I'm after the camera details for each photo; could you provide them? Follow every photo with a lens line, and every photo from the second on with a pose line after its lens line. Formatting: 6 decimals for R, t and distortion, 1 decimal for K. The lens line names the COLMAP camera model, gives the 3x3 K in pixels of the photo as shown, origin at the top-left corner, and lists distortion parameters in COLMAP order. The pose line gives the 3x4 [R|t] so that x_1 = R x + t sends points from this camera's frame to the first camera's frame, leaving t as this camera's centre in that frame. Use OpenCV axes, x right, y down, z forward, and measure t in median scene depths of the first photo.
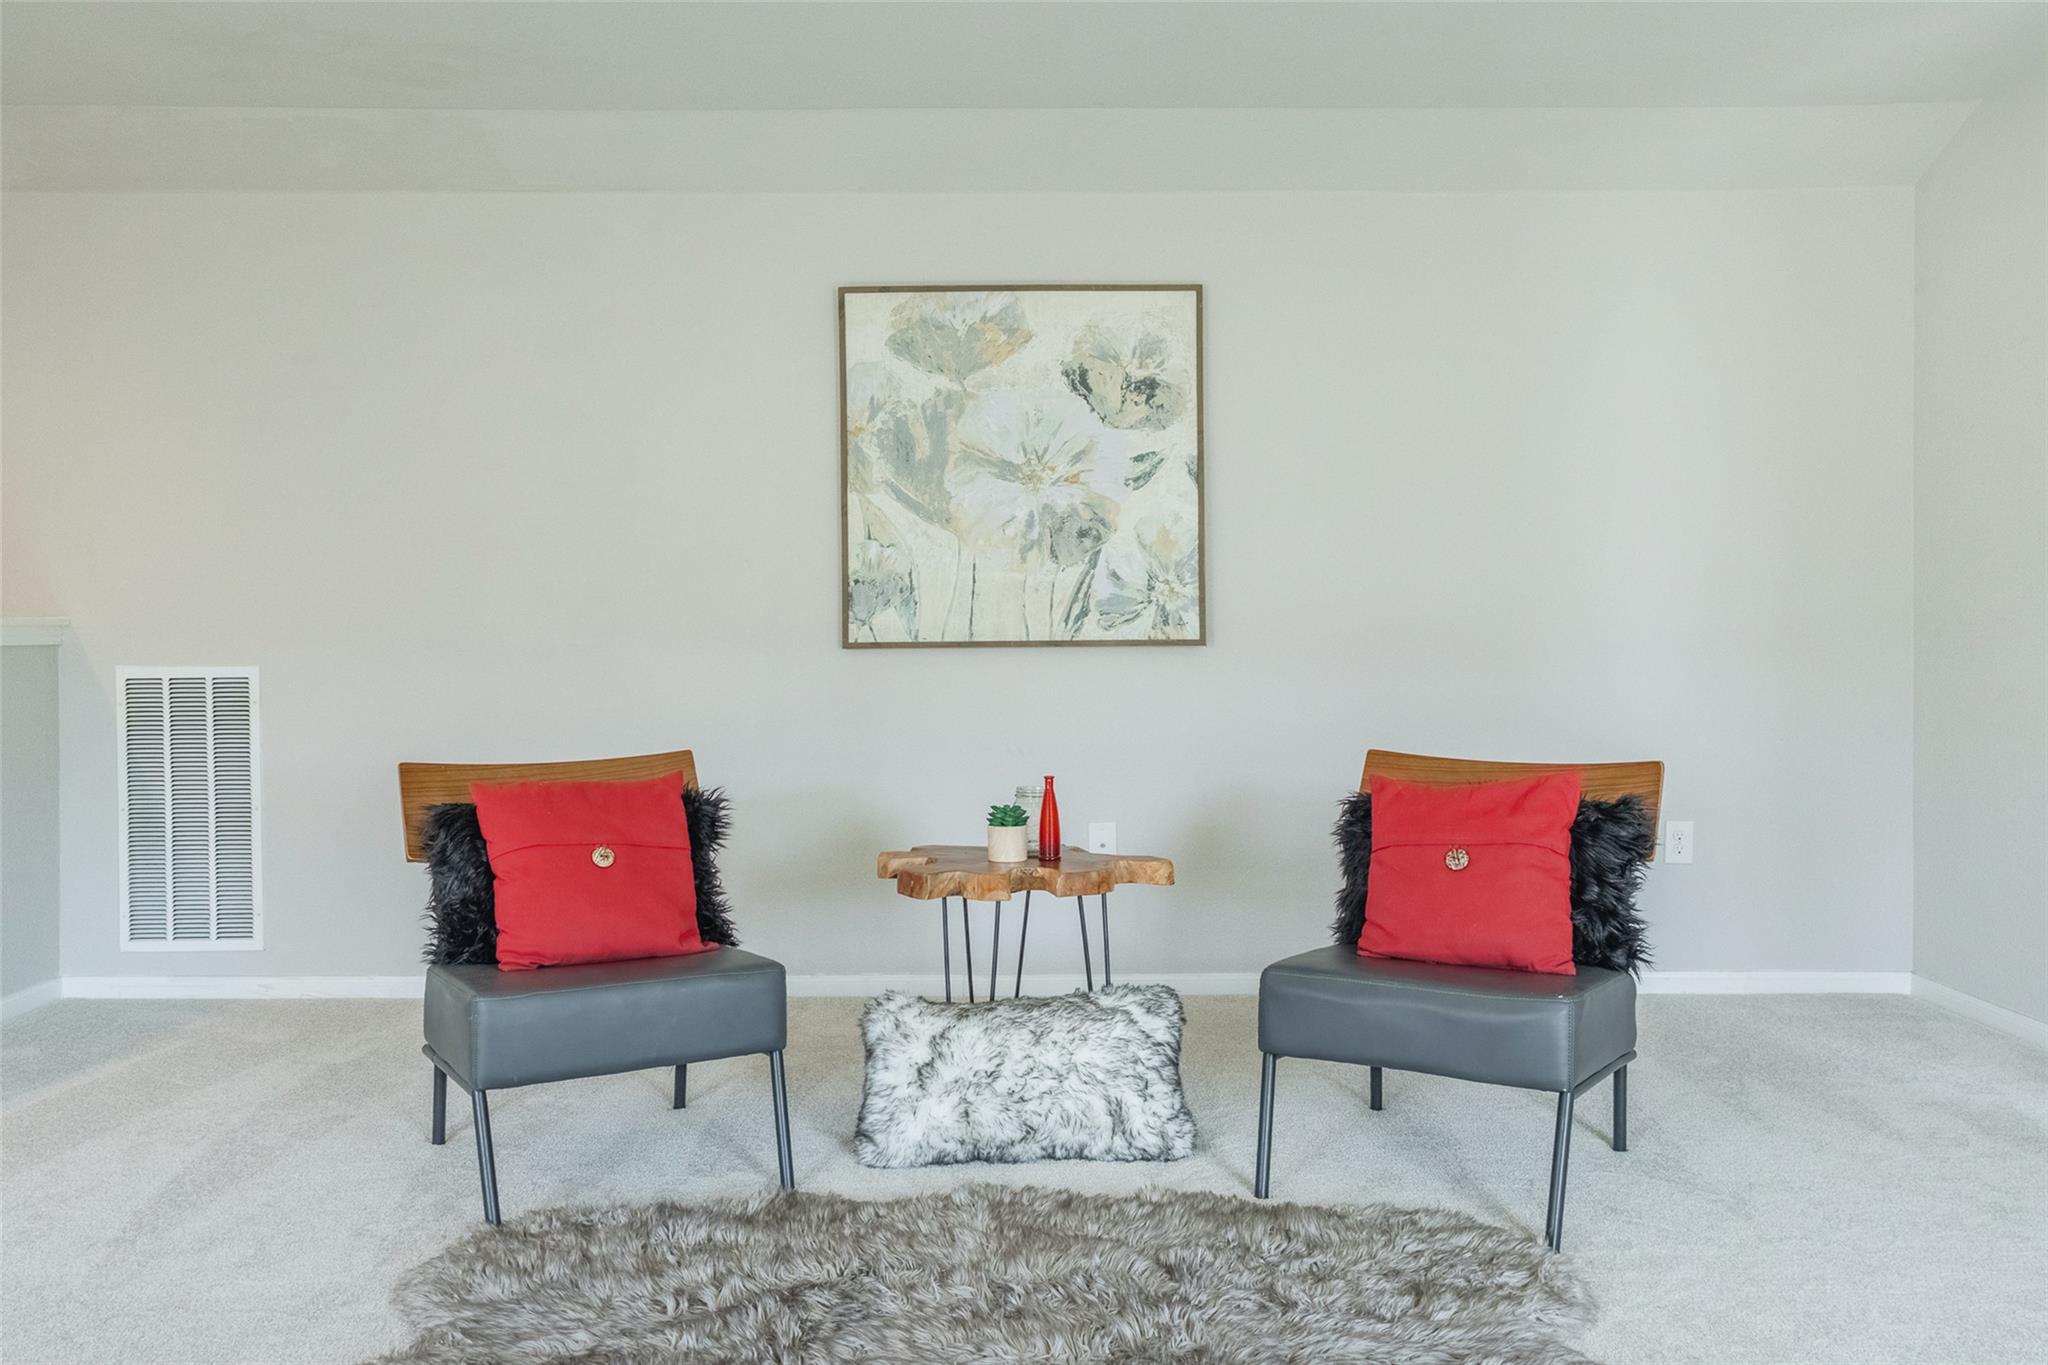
lens RADIAL K [[1493.3, 0, 1034.7], [0, 1493.3, 646.1], [0, 0, 1]] dist [0.002836, 0.001735]
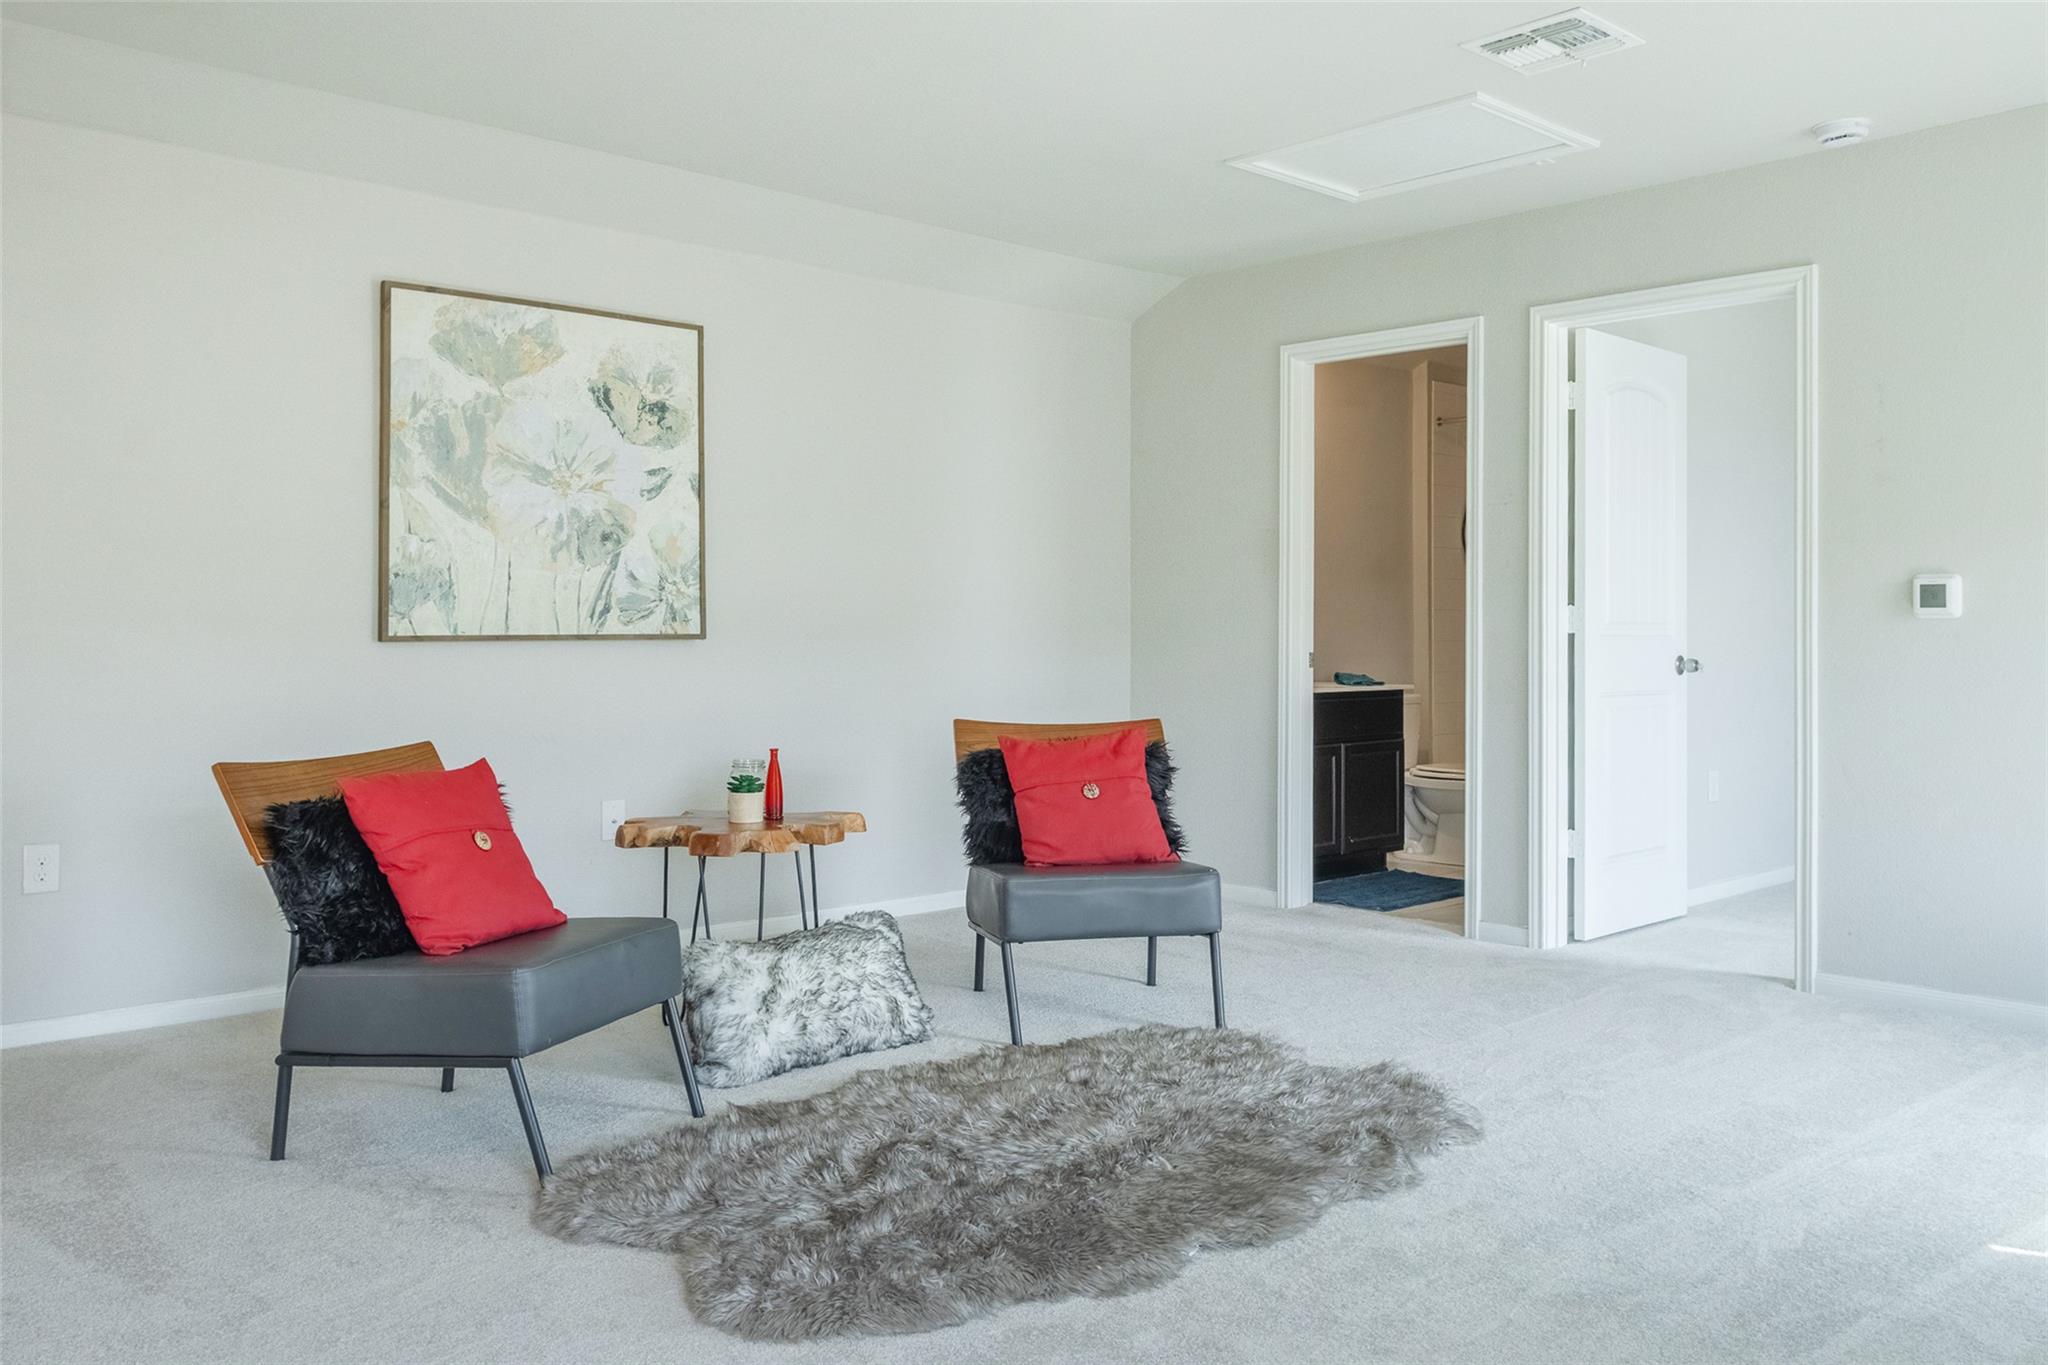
lens RADIAL K [[1529.7, 0, 920.1], [0, 1529.7, 601.8], [0, 0, 1]] dist [0.000431, 0.001773]
pose [[0.776750, 0.017365, 0.629570, -0.495674], [-0.001401, 0.999665, -0.025844, 0.000841], [-0.629807, 0.019192, 0.776514, -0.017180]]
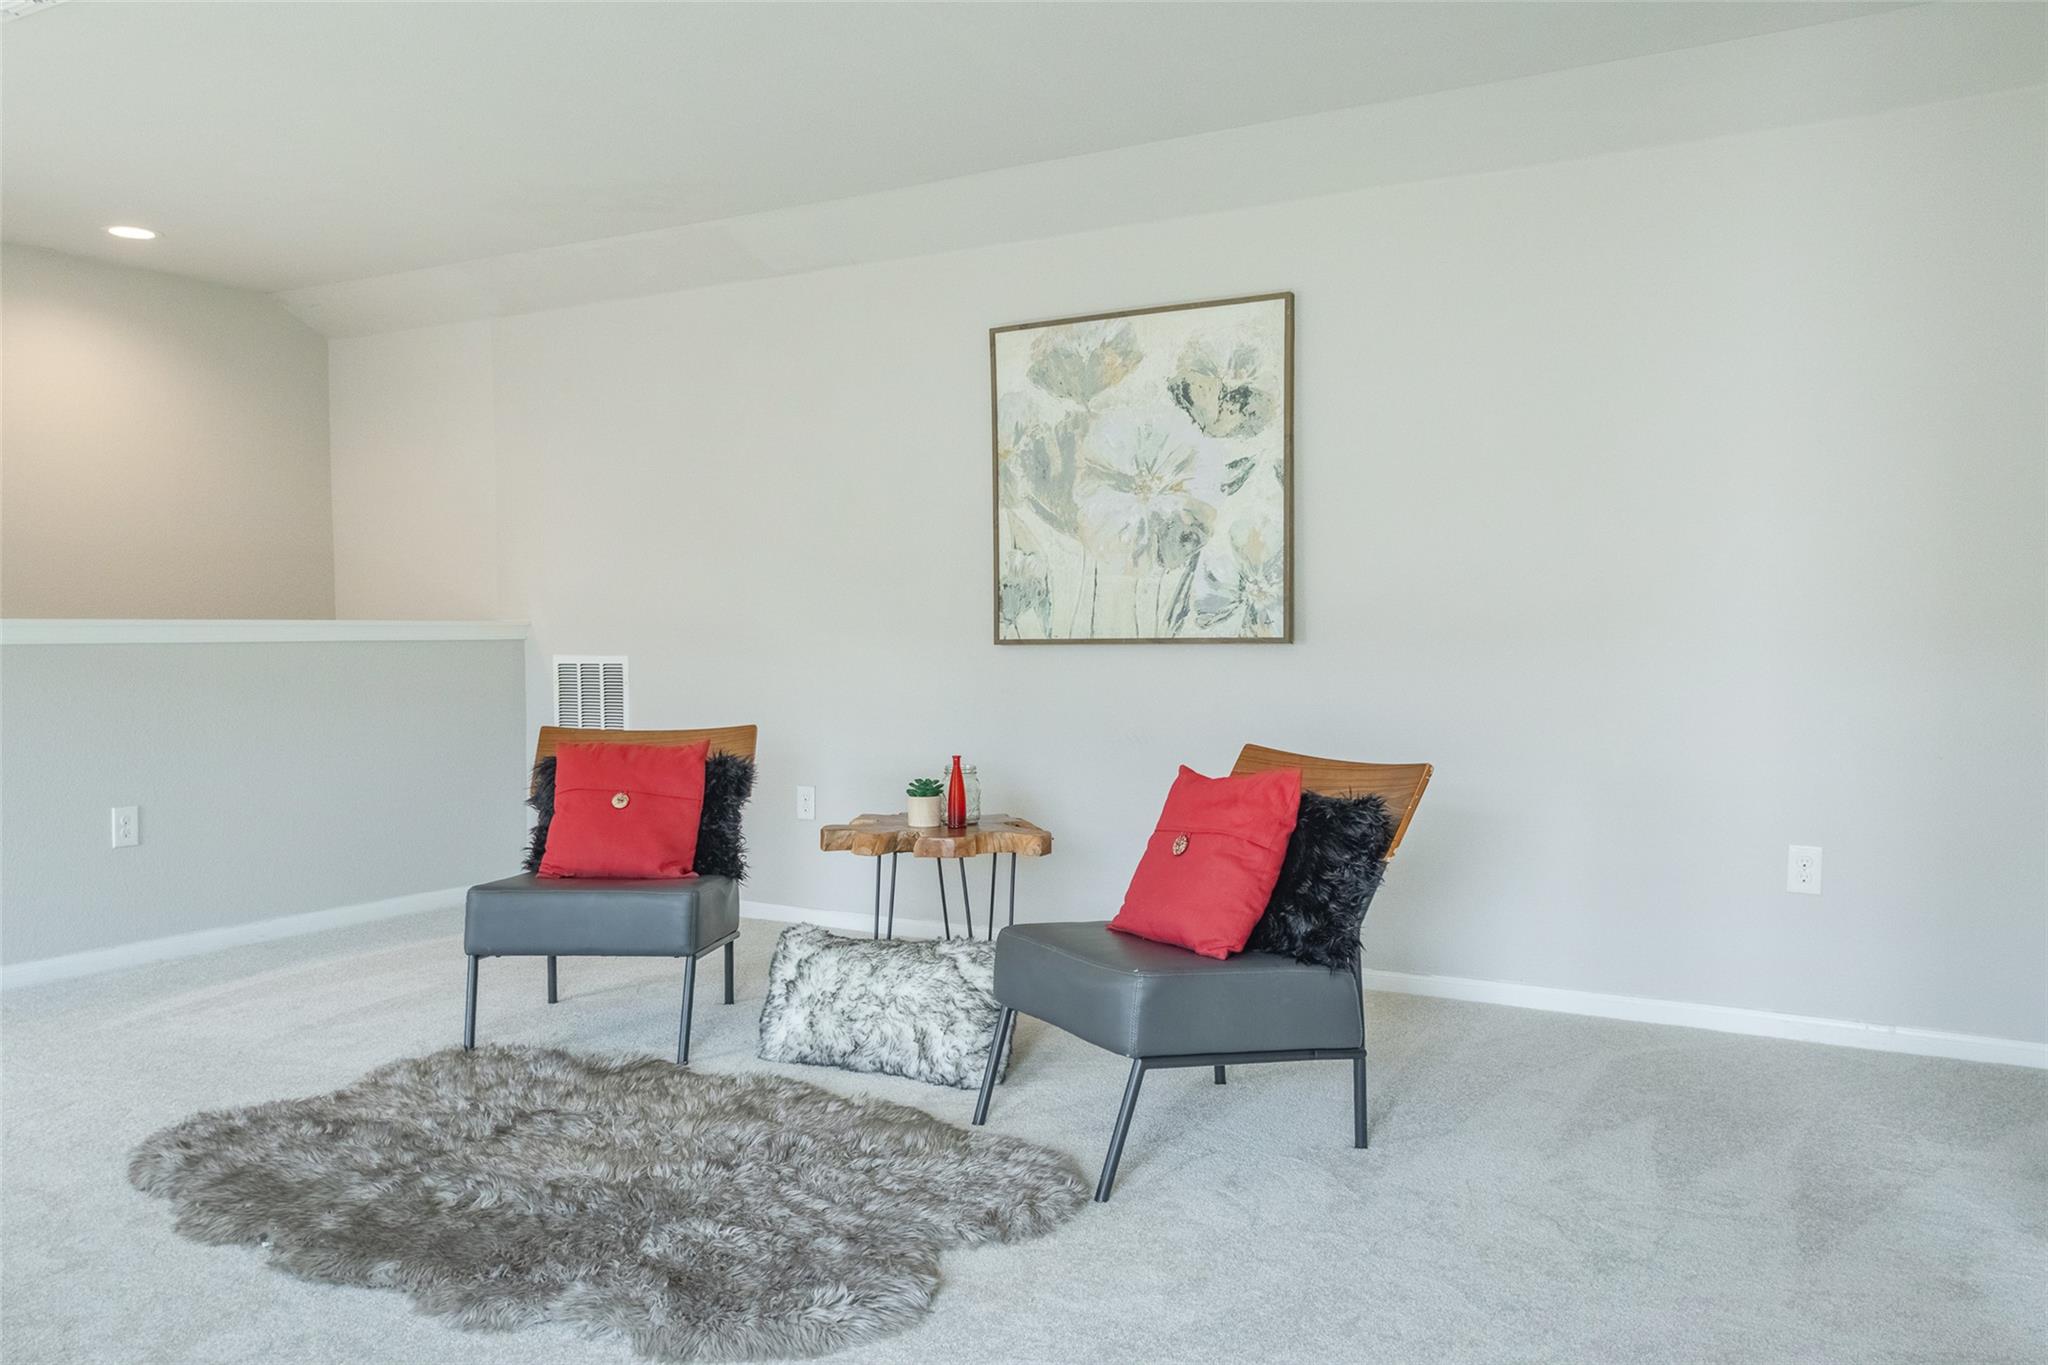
lens RADIAL K [[1496.6, 0, 1053.0], [0, 1496.6, 668.9], [0, 0, 1]] dist [0.000337, 0.006010]
pose [[0.875353, 0.012648, -0.483320, 0.469095], [-0.004065, 0.999815, 0.018802, -0.001563], [0.483468, -0.014493, 0.875242, 0.016638]]
